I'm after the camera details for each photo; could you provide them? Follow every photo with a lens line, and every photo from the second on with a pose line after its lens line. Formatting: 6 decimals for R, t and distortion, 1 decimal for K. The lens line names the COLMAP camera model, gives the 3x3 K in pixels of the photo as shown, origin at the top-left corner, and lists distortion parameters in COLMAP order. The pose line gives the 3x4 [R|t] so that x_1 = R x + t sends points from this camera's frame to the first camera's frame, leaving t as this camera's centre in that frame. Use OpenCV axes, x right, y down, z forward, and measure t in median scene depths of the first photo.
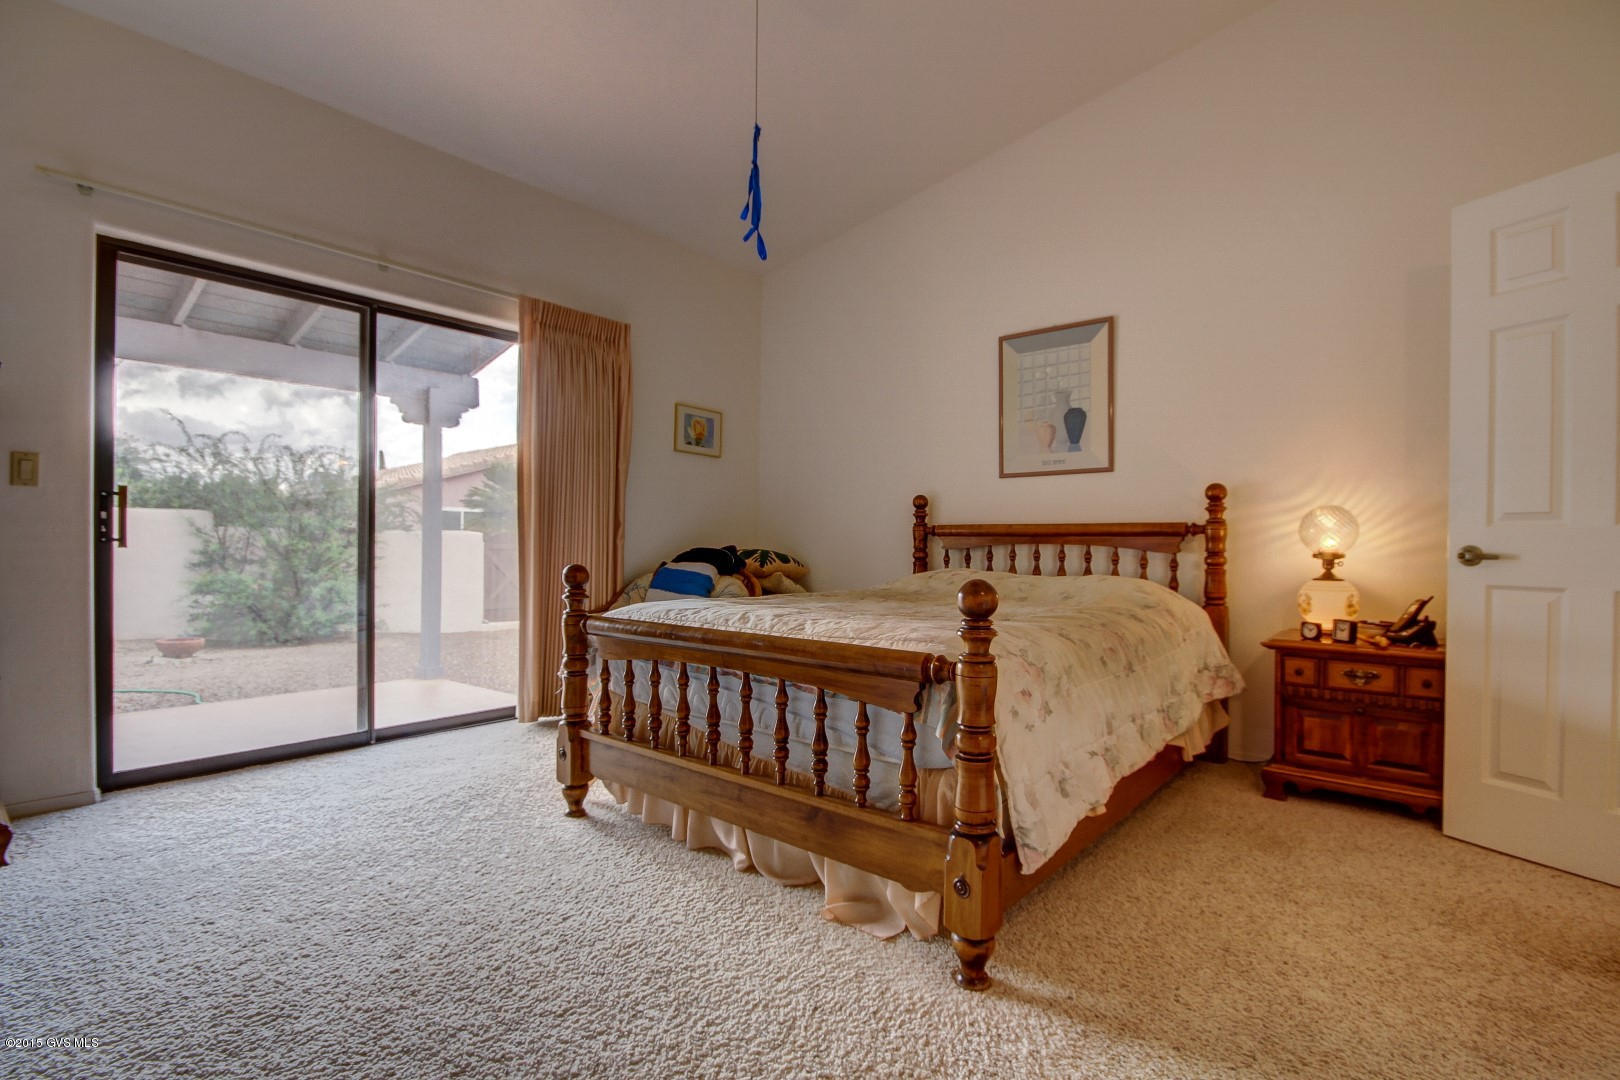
lens RADIAL K [[758.1, 0, 811.2], [0, 758.1, 547.3], [0, 0, 1]] dist [0.000562, -0.000225]
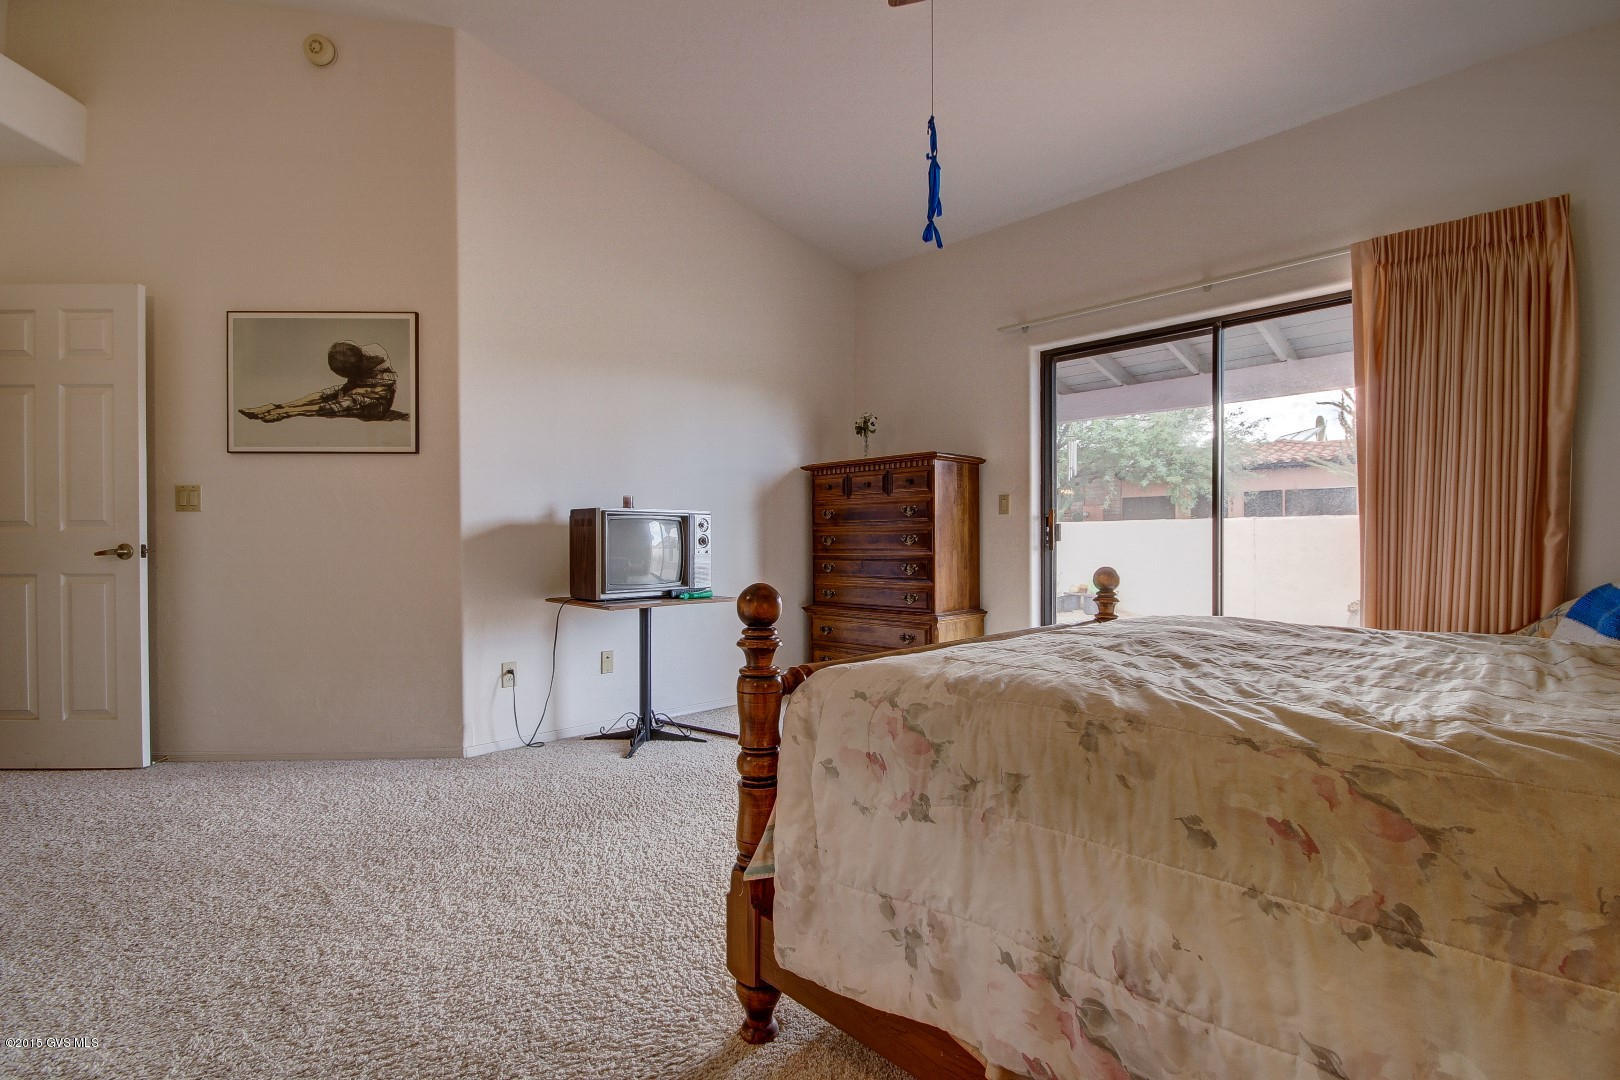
lens RADIAL K [[758.1, 0, 811.3], [0, 758.1, 547.1], [0, 0, 1]] dist [0.000562, -0.000225]
pose [[-0.093855, -0.004776, -0.995574, 0.530900], [-0.001379, 0.999988, -0.004667, 0.001372], [0.995585, 0.000935, -0.093861, 0.530083]]
